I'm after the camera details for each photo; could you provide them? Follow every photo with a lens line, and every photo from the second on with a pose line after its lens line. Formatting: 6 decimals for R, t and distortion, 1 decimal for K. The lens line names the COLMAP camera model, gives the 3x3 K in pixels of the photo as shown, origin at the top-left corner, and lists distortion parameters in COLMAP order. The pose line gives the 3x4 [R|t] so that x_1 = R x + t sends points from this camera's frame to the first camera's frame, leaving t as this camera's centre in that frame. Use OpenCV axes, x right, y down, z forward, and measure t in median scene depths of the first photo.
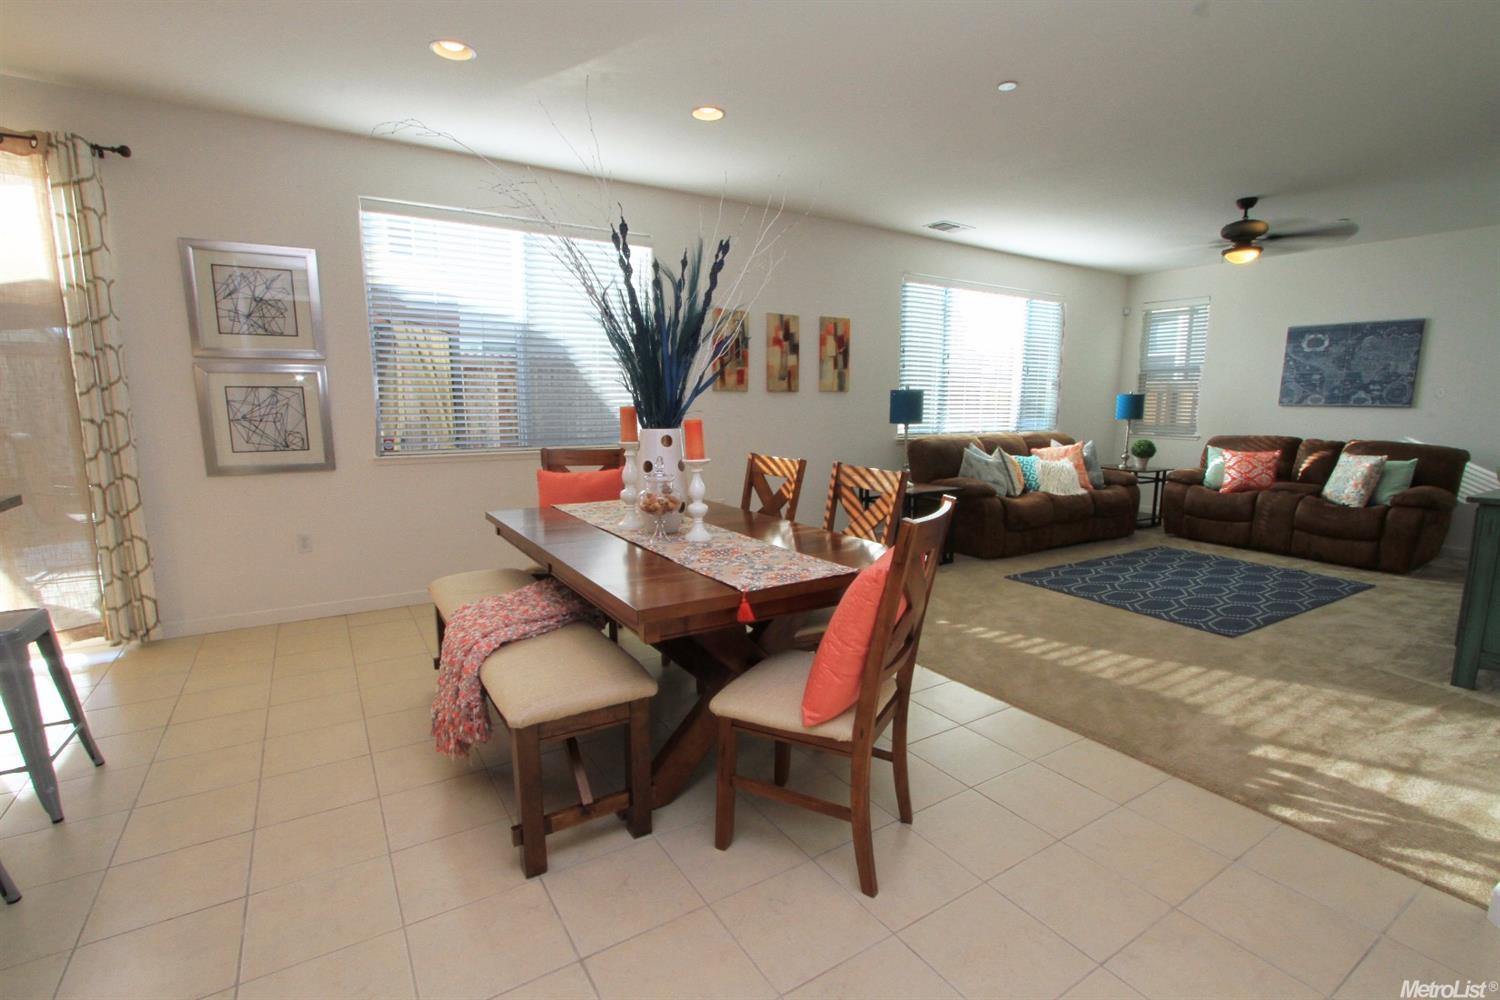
lens RADIAL K [[698.9, 0, 767.4], [0, 698.9, 517.8], [0, 0, 1]] dist [-0.017478, 0.001644]
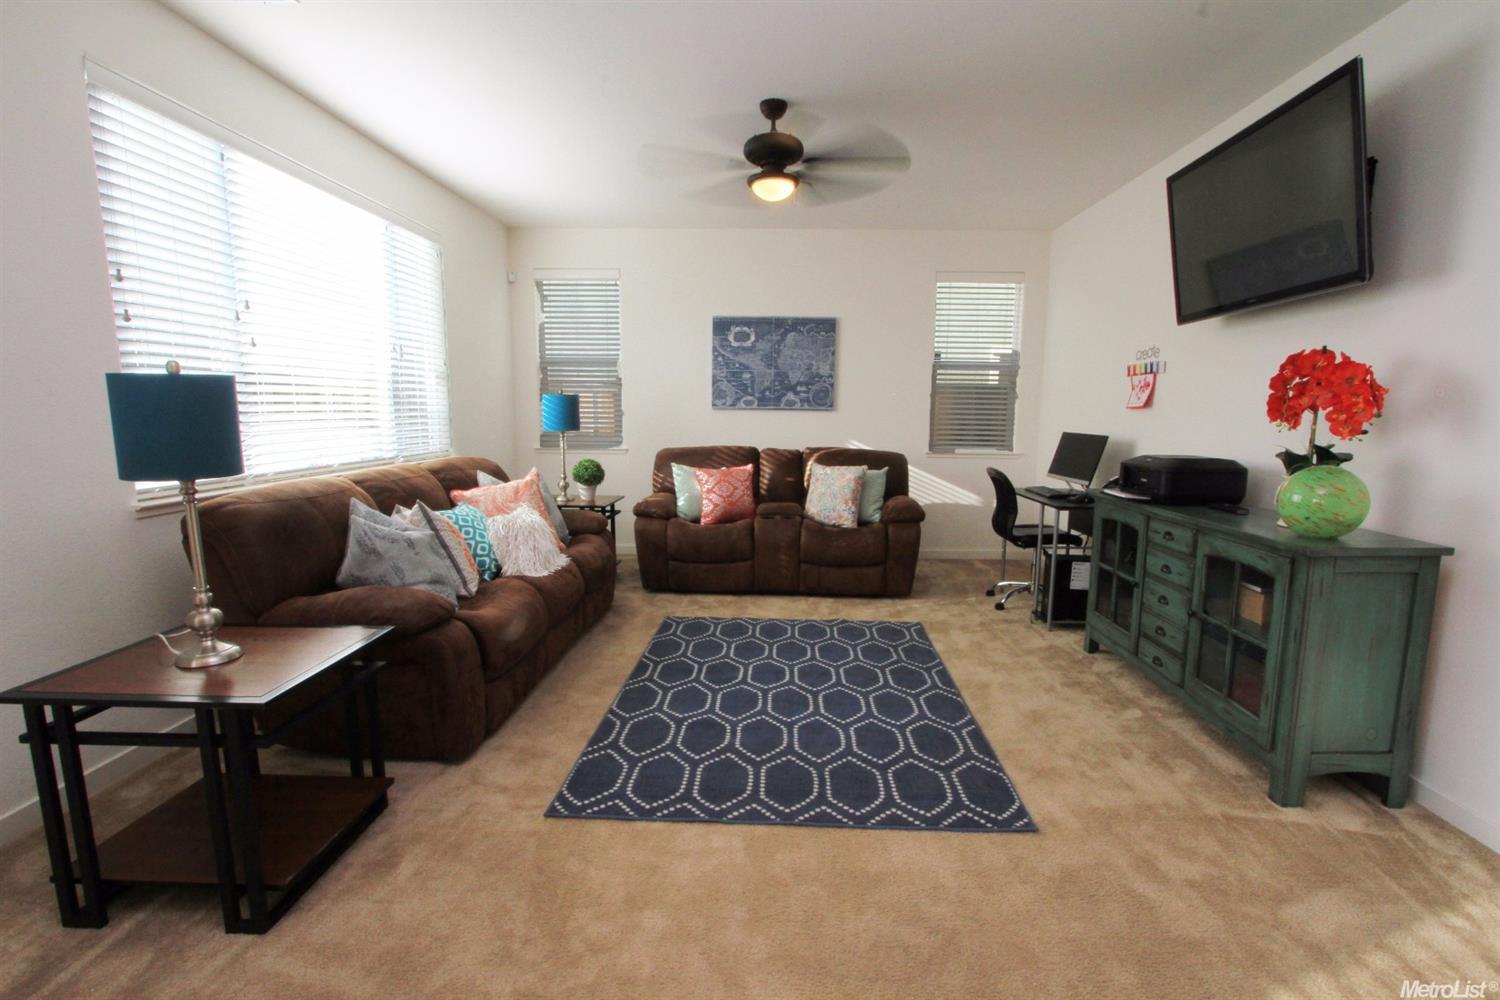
lens RADIAL K [[686.8, 0, 761.9], [0, 686.8, 521.4], [0, 0, 1]] dist [-0.035370, 0.000471]
pose [[0.566277, -0.136895, 0.812767, 0.081992], [0.131970, 0.988447, 0.074538, -0.089379], [-0.813581, 0.065052, 0.577801, 0.524770]]
